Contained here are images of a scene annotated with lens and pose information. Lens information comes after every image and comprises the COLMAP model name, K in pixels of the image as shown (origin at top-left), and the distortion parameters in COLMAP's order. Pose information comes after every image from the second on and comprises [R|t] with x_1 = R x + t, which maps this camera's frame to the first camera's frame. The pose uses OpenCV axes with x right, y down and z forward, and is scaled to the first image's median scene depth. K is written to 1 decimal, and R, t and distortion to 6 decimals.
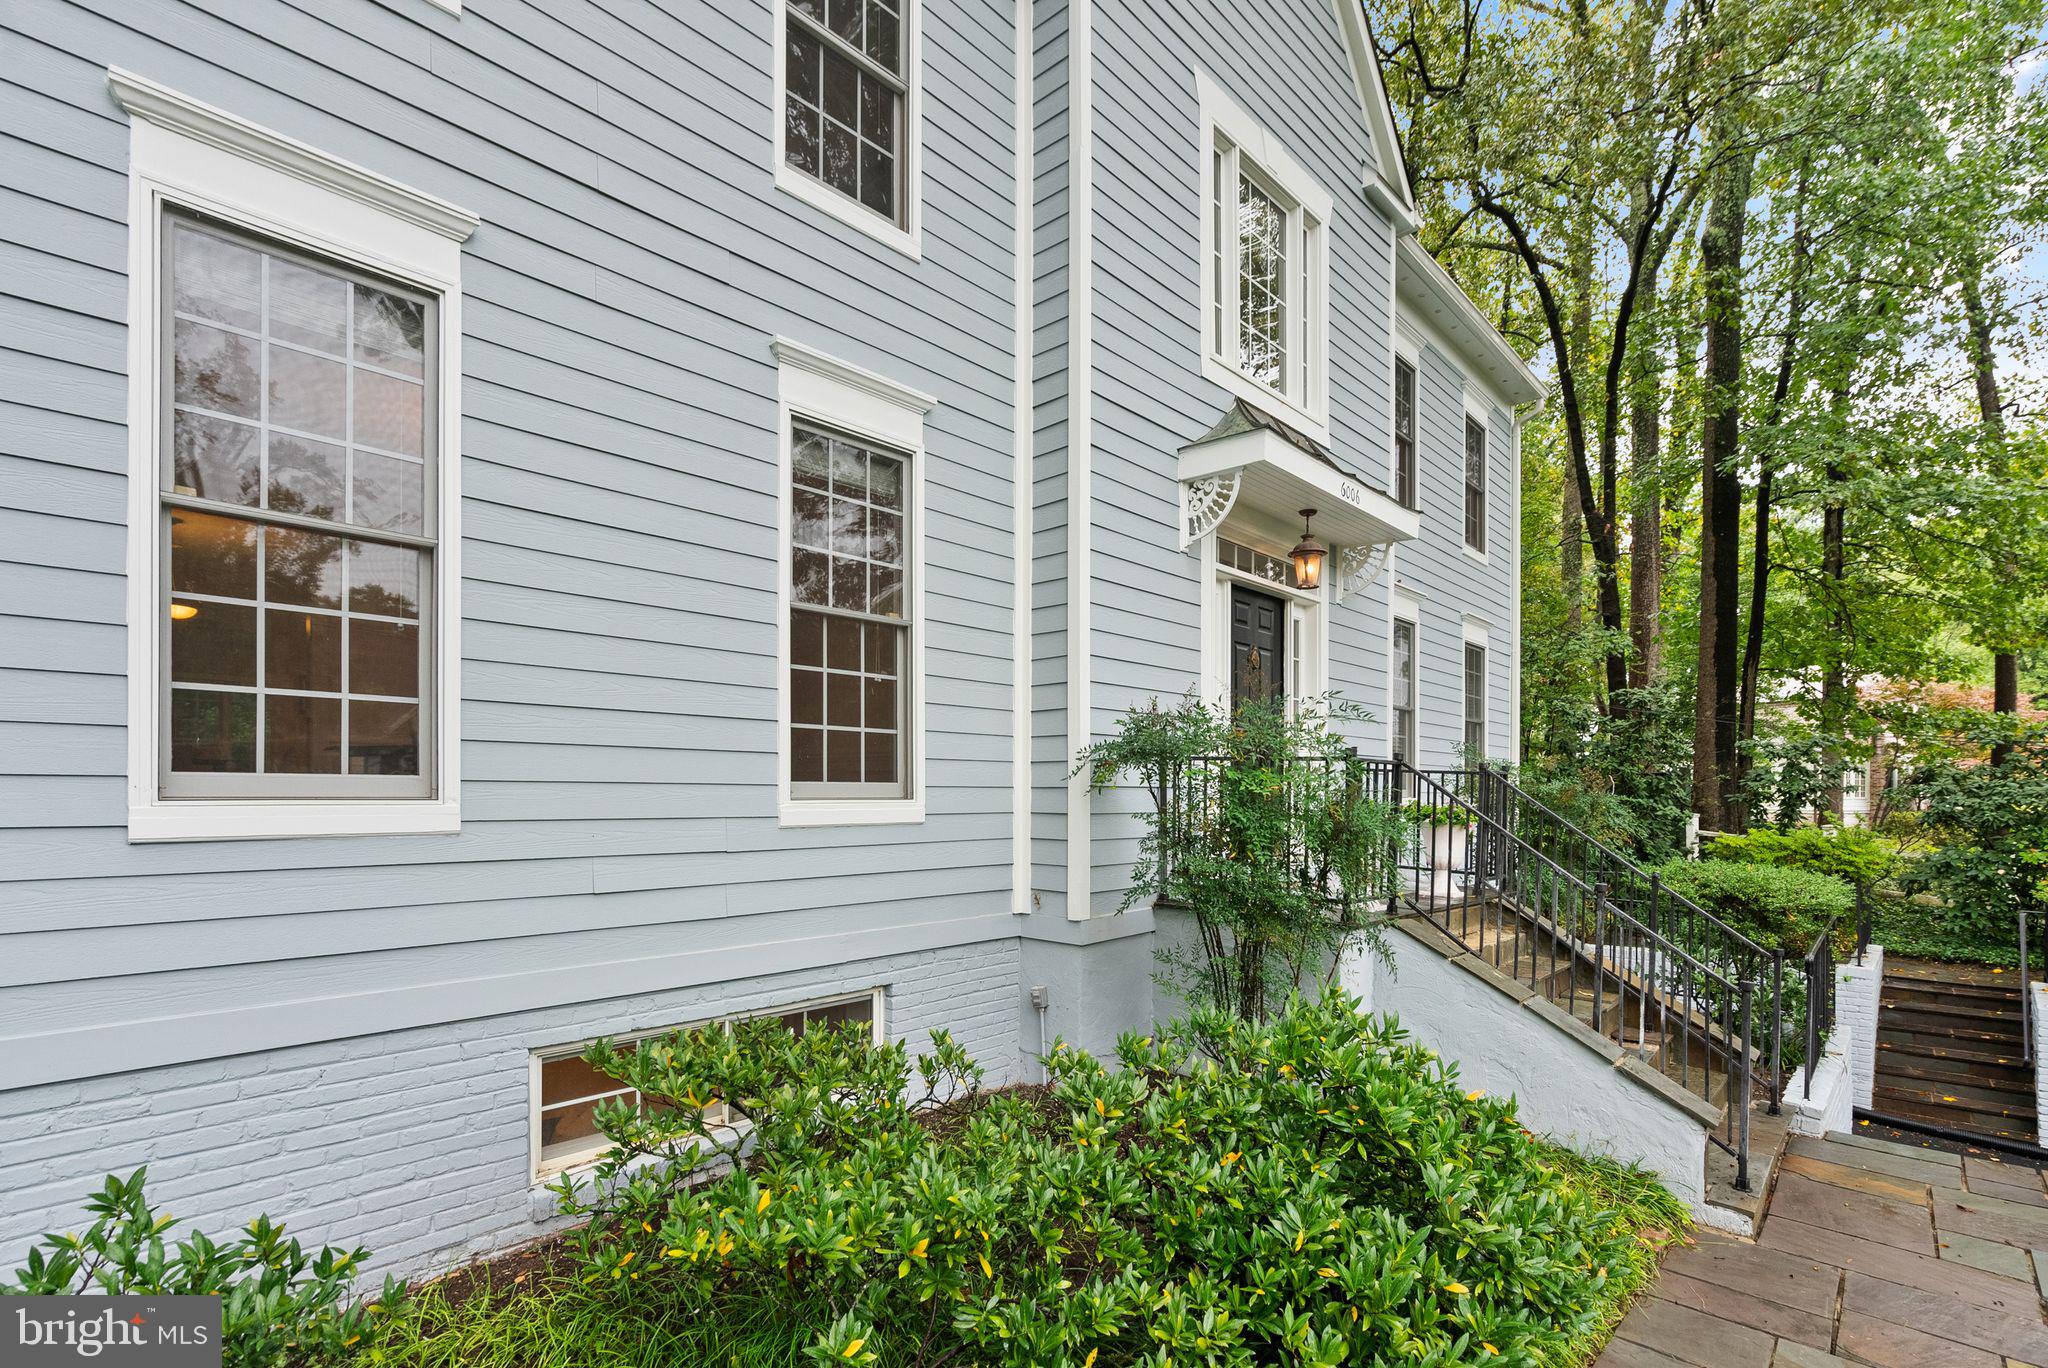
lens RADIAL K [[957.3, 0, 1031.5], [0, 957.3, 779.3], [0, 0, 1]] dist [0.000525, 0.001993]
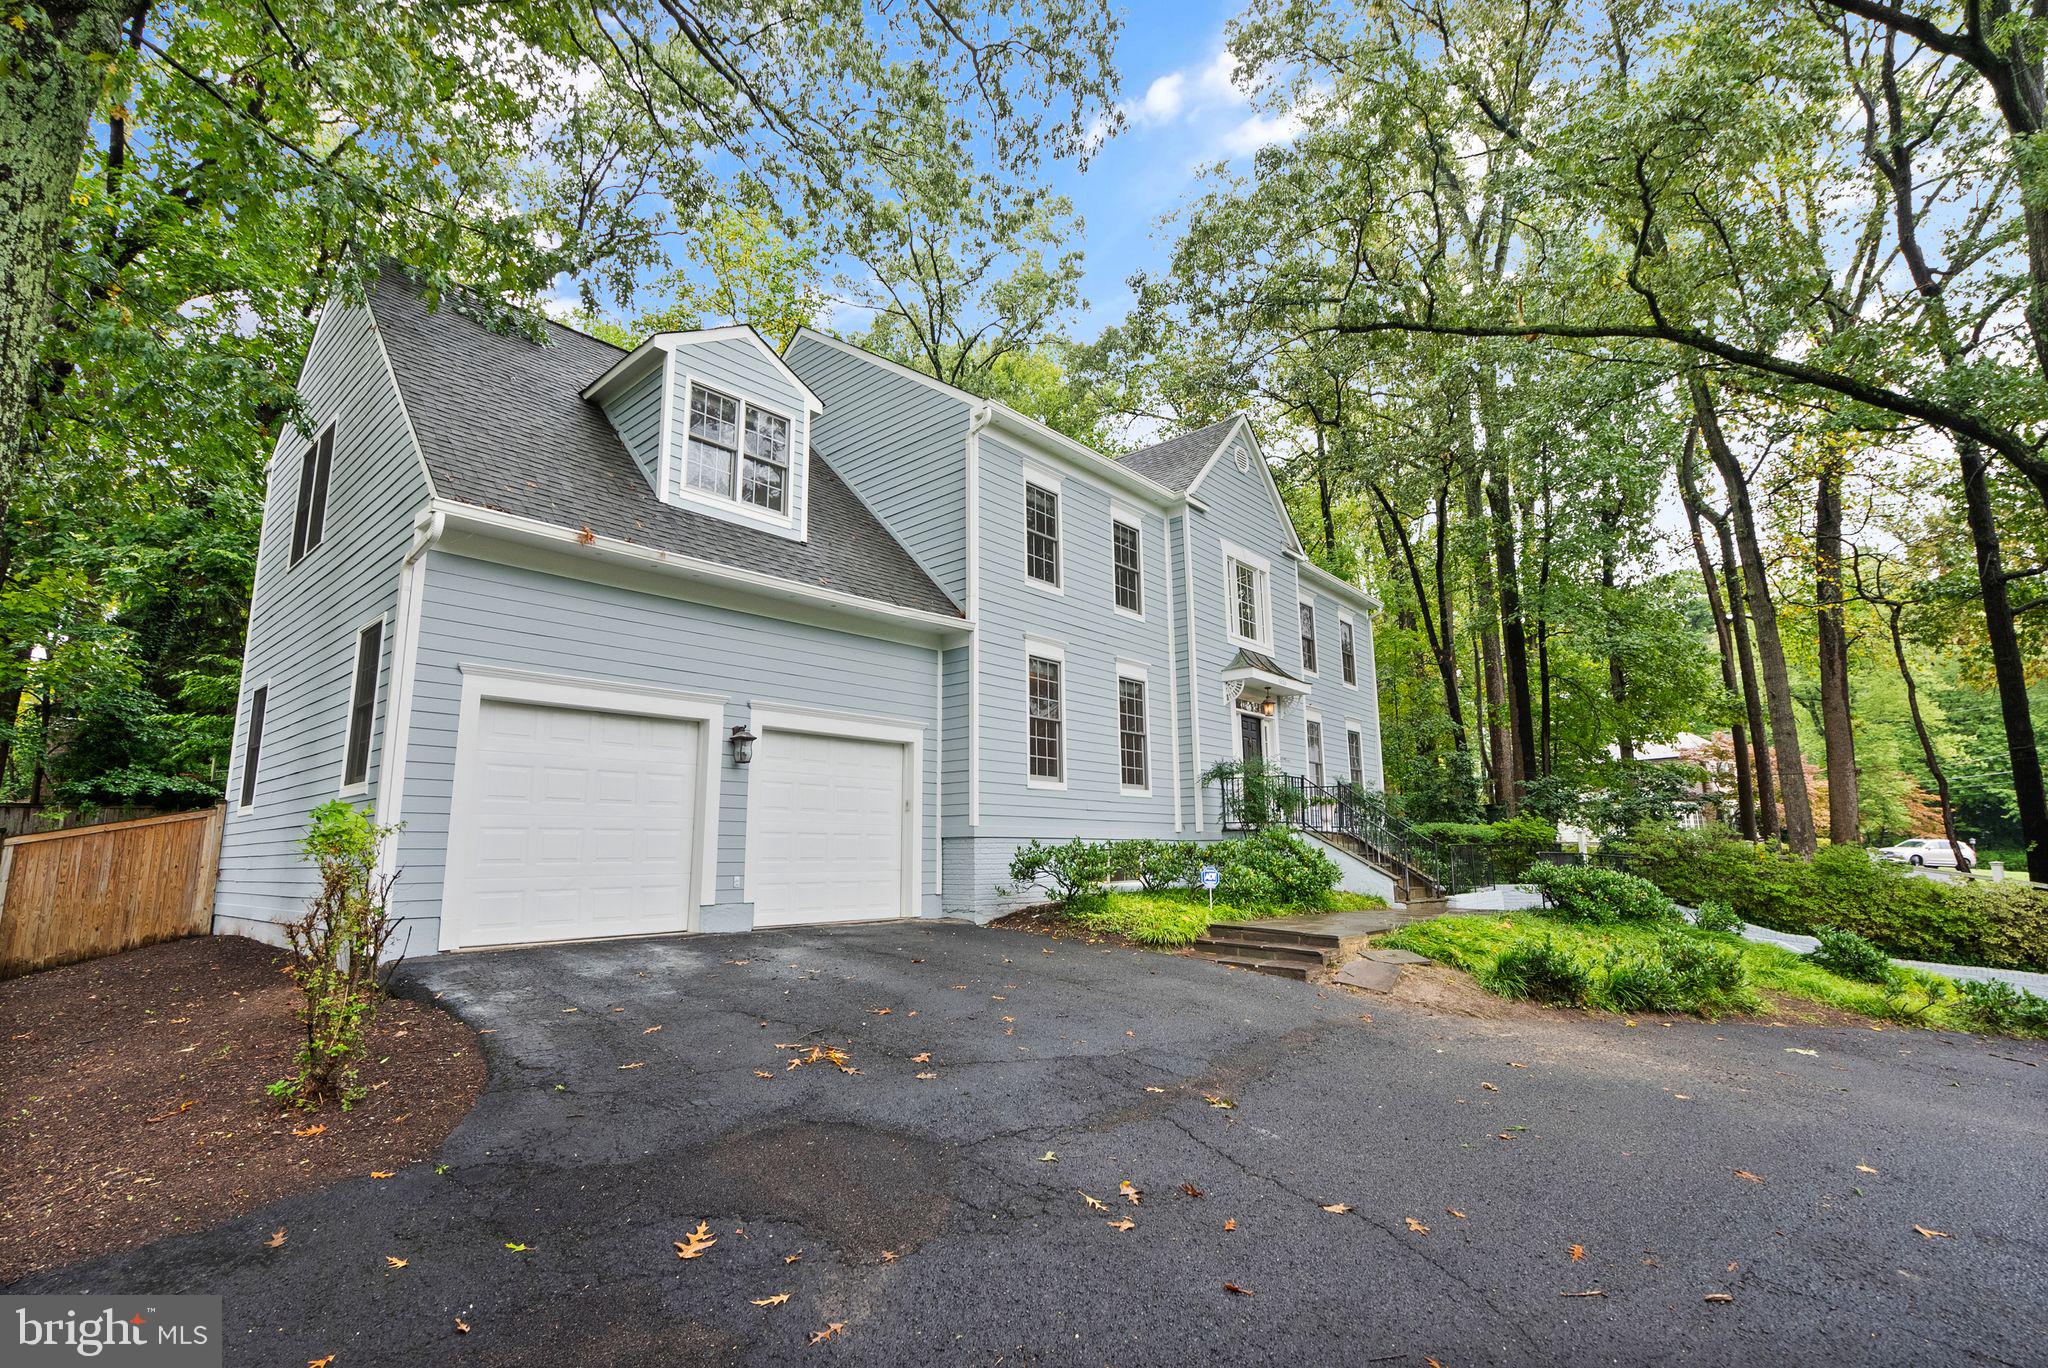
lens RADIAL K [[957.3, 0, 1009.4], [0, 957.3, 672.4], [0, 0, 1]] dist [0.000525, 0.001993]
pose [[0.999829, -0.003305, 0.018176, -0.575908], [0.006509, 0.983804, -0.179129, 0.182099], [-0.017289, 0.179216, 0.983658, -1.944971]]
